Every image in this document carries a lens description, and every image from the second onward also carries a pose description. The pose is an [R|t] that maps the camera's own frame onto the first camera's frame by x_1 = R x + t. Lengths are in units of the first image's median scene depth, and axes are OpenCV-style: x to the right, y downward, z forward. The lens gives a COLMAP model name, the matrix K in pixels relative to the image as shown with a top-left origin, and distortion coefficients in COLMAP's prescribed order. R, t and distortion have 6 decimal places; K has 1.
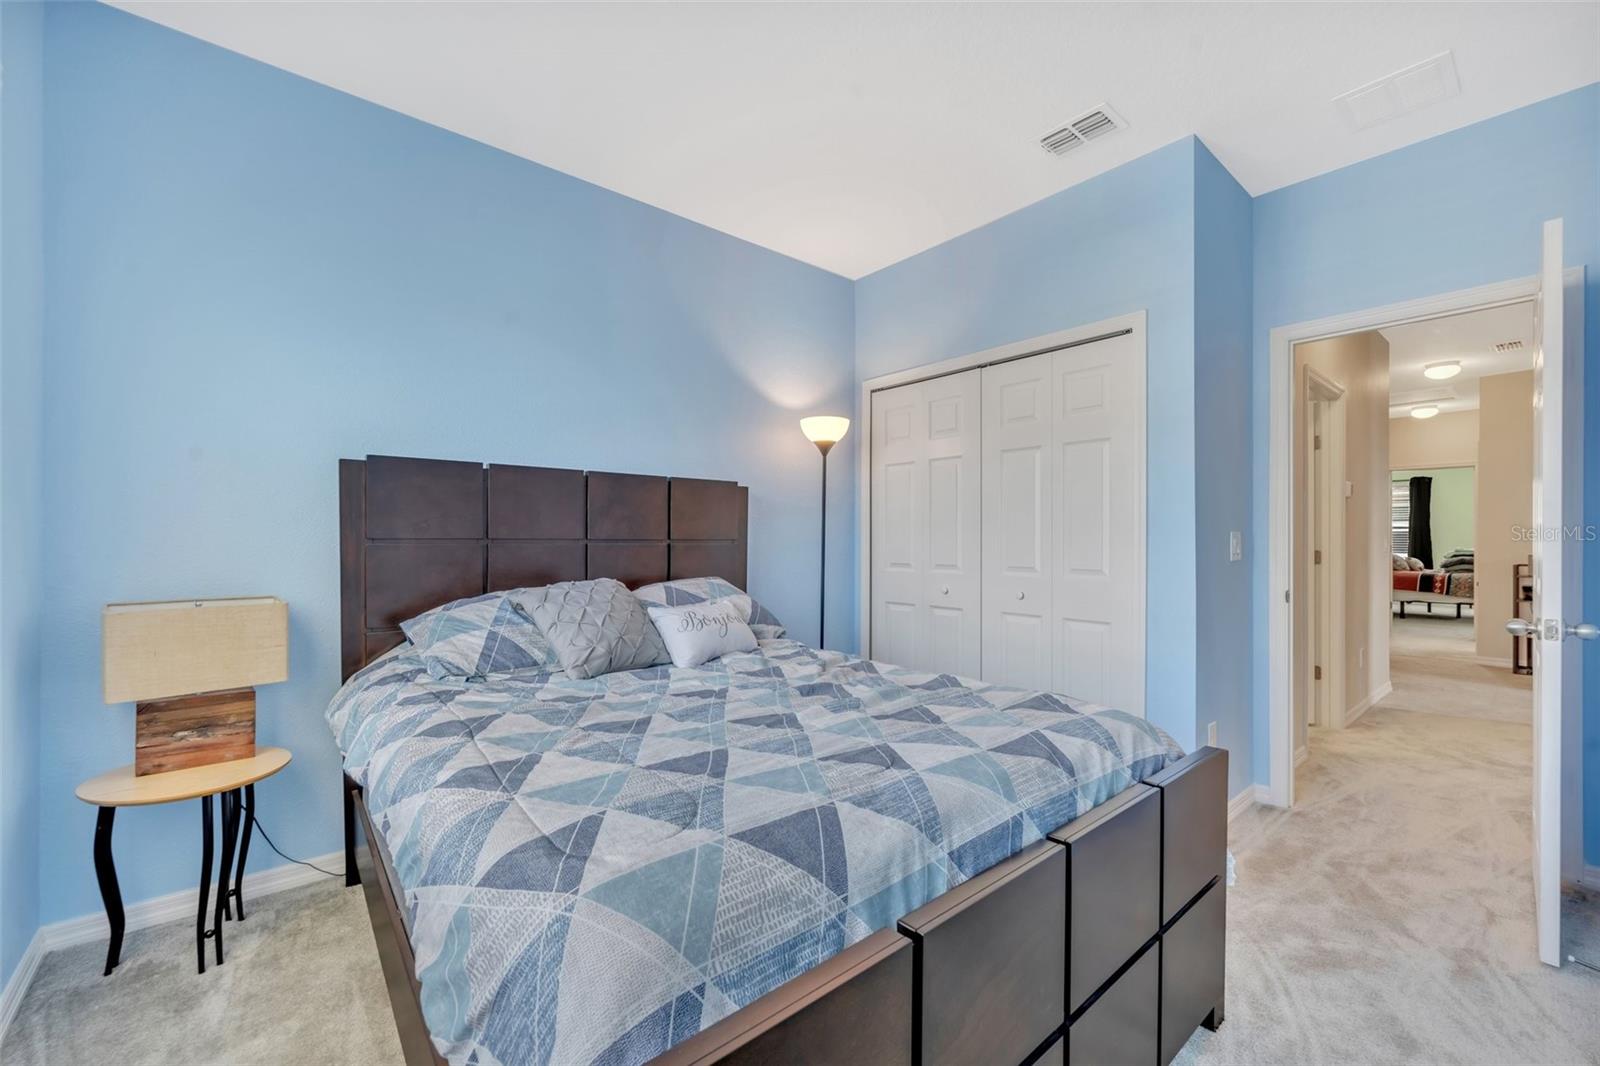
lens RADIAL K [[645.4, 0, 804.1], [0, 645.4, 537.1], [0, 0, 1]] dist [0.002063, 0.000137]
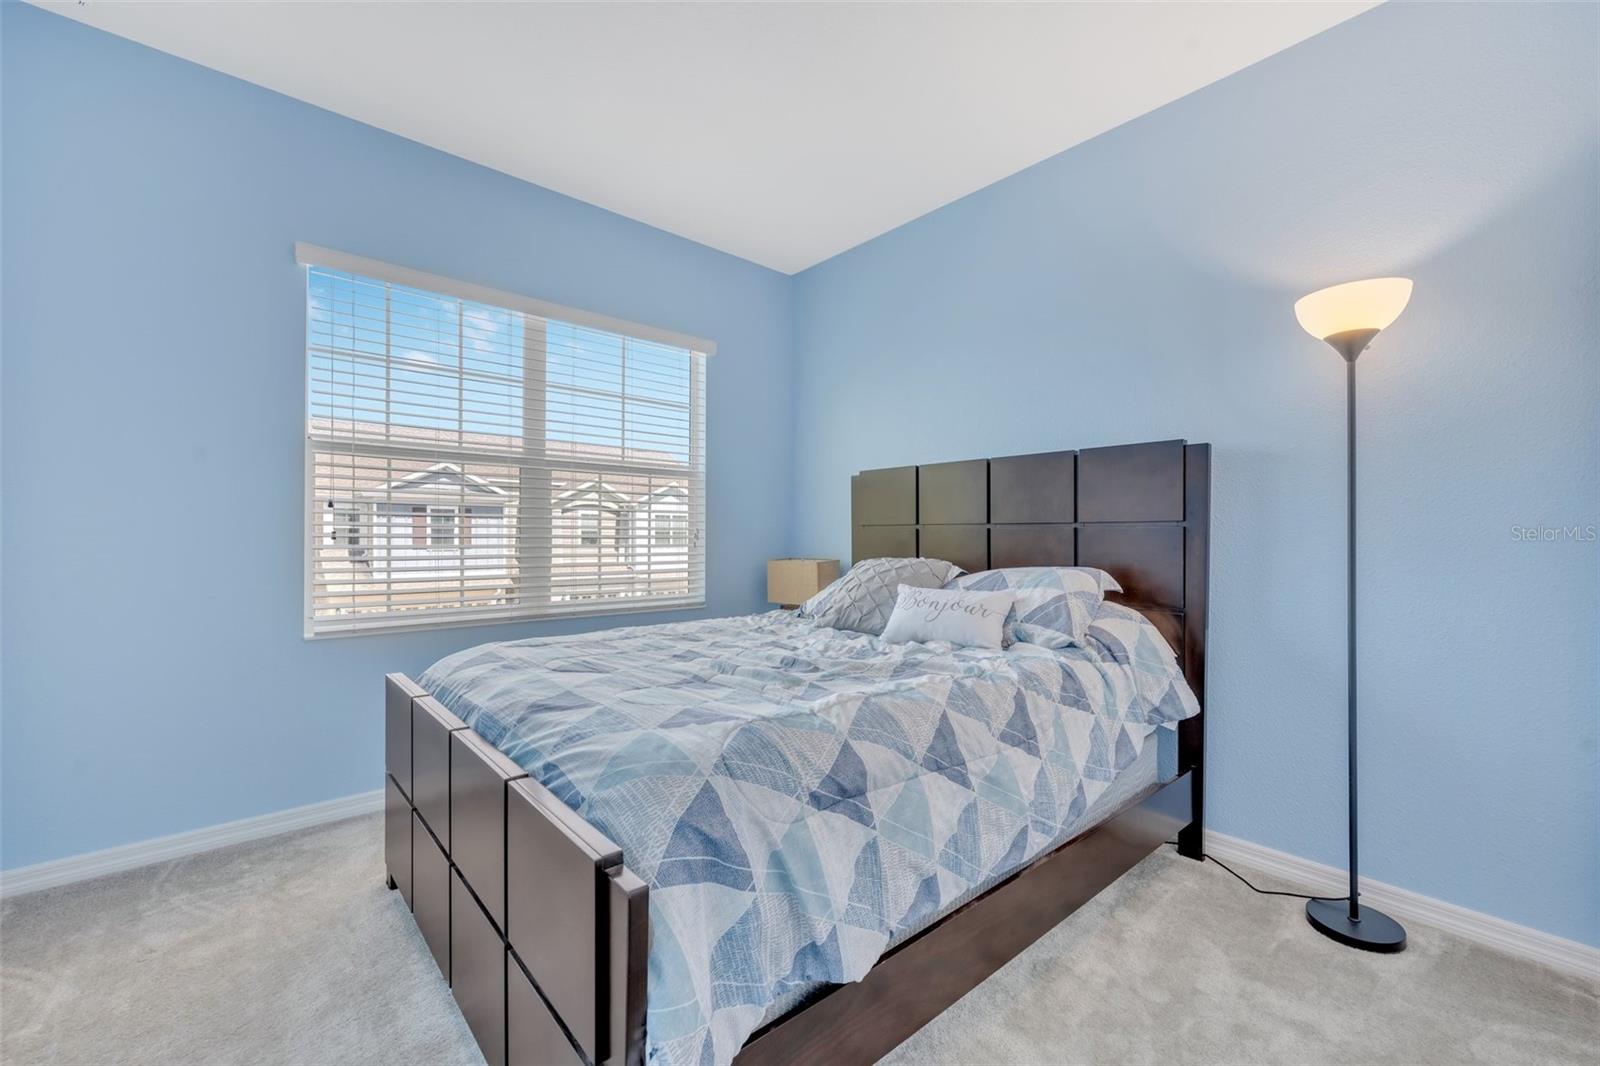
lens RADIAL K [[645.4, 0, 804.1], [0, 645.4, 537.1], [0, 0, 1]] dist [0.002063, 0.000137]
pose [[0.018510, -0.006259, -0.999809, 0.655022], [-0.001033, 0.999980, -0.006279, 0.029505], [0.999828, 0.001149, 0.018504, 0.633540]]
